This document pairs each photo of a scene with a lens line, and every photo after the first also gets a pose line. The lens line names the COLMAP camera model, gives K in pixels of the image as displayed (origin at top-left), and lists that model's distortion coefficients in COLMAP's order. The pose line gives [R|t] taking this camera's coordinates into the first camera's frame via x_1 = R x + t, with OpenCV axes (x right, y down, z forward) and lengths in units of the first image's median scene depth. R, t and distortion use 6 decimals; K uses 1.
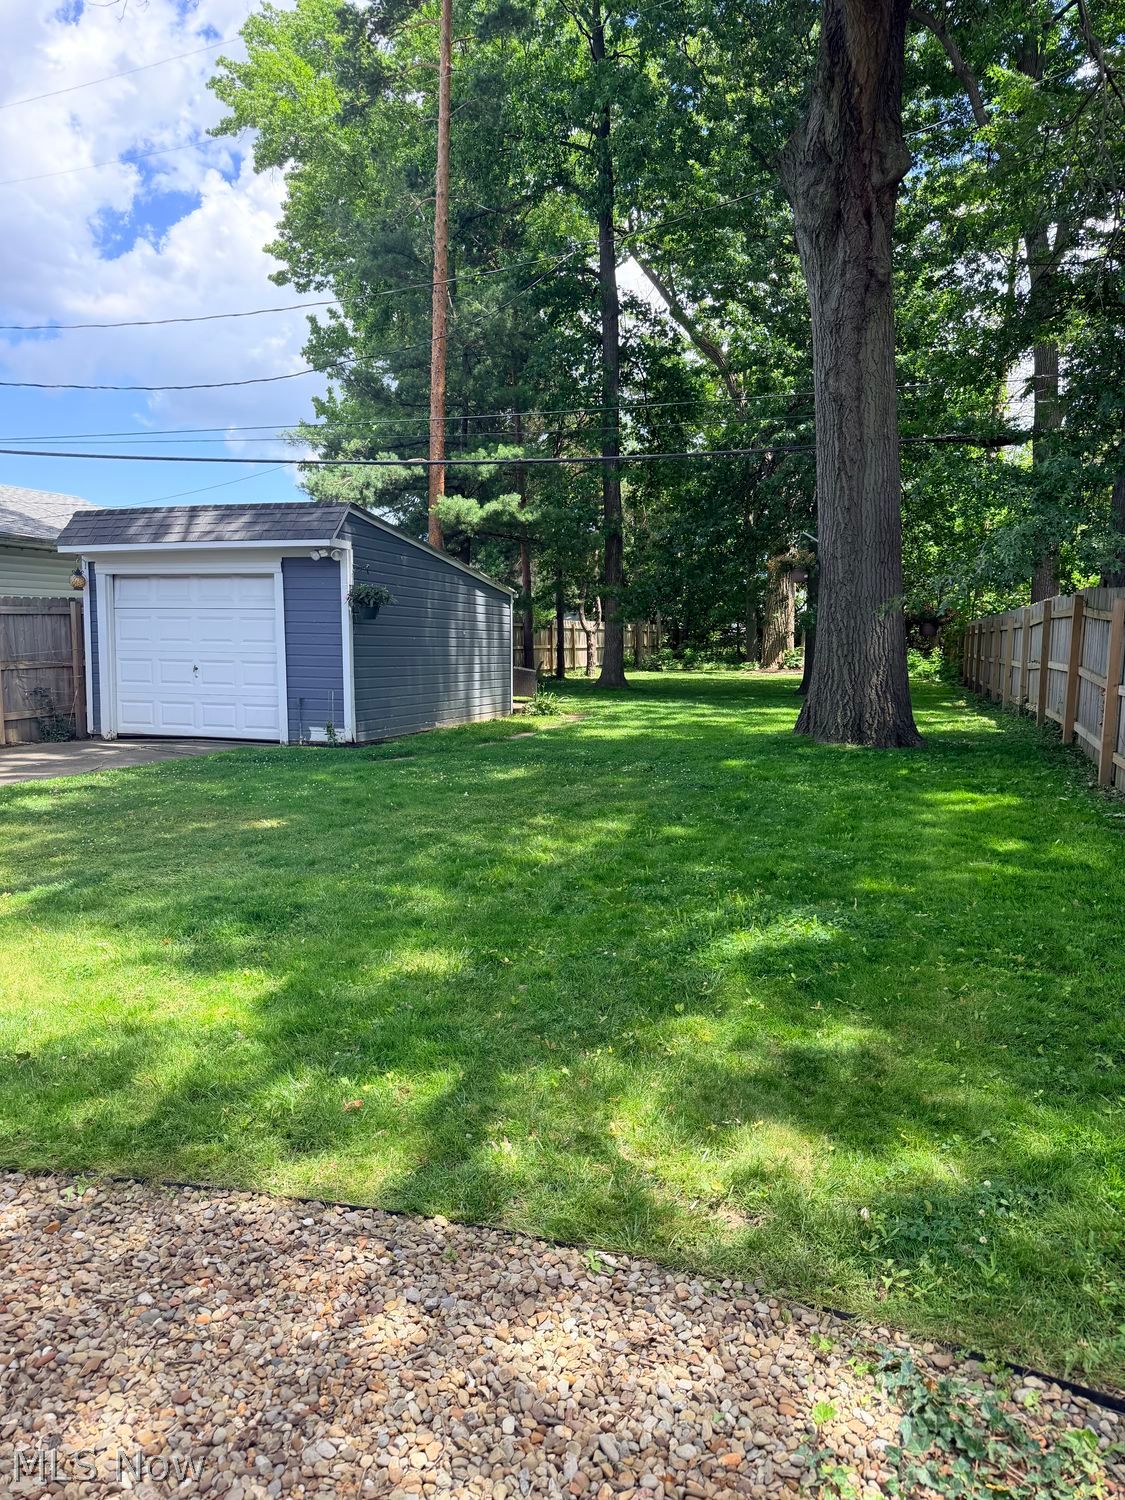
lens RADIAL K [[1029.3, 0, 560.9], [0, 1029.3, 753.4], [0, 0, 1]] dist [0.019828, -0.041456]
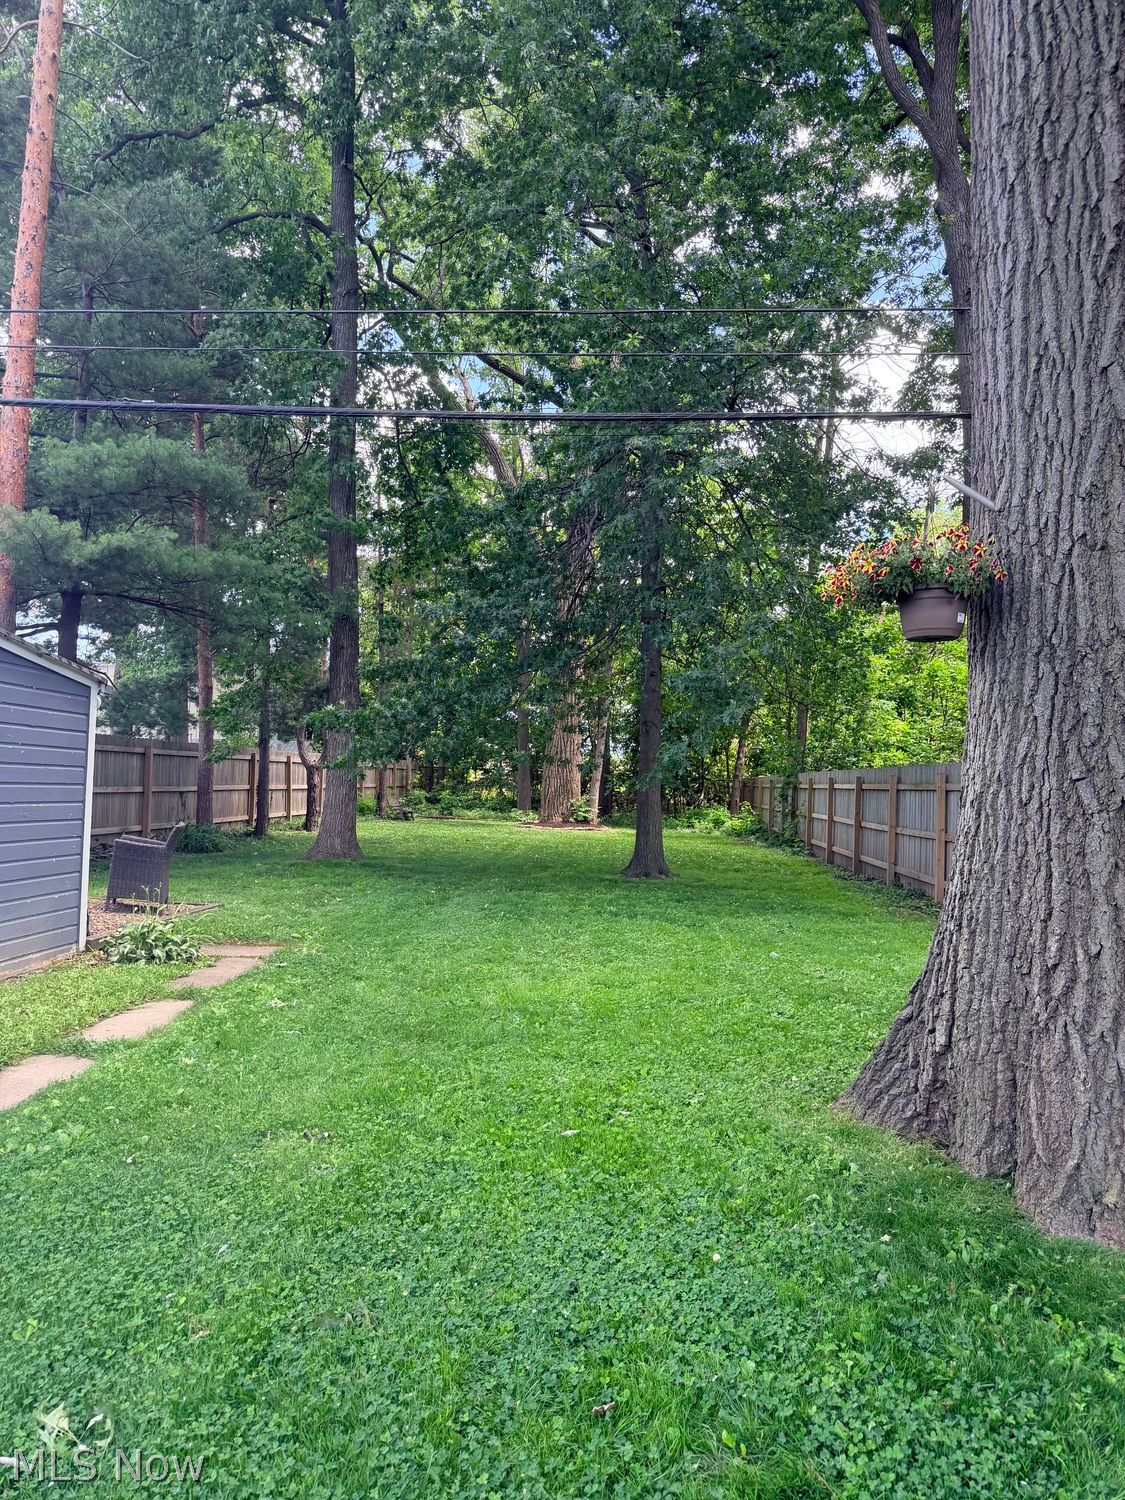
lens RADIAL K [[1029.3, 0, 565.0], [0, 1029.3, 753.2], [0, 0, 1]] dist [0.019828, -0.041456]
pose [[0.969074, 0.038355, 0.243773, 0.023310], [-0.006406, 0.991425, -0.130522, -0.036104], [-0.246689, 0.124924, 0.961009, 0.273049]]
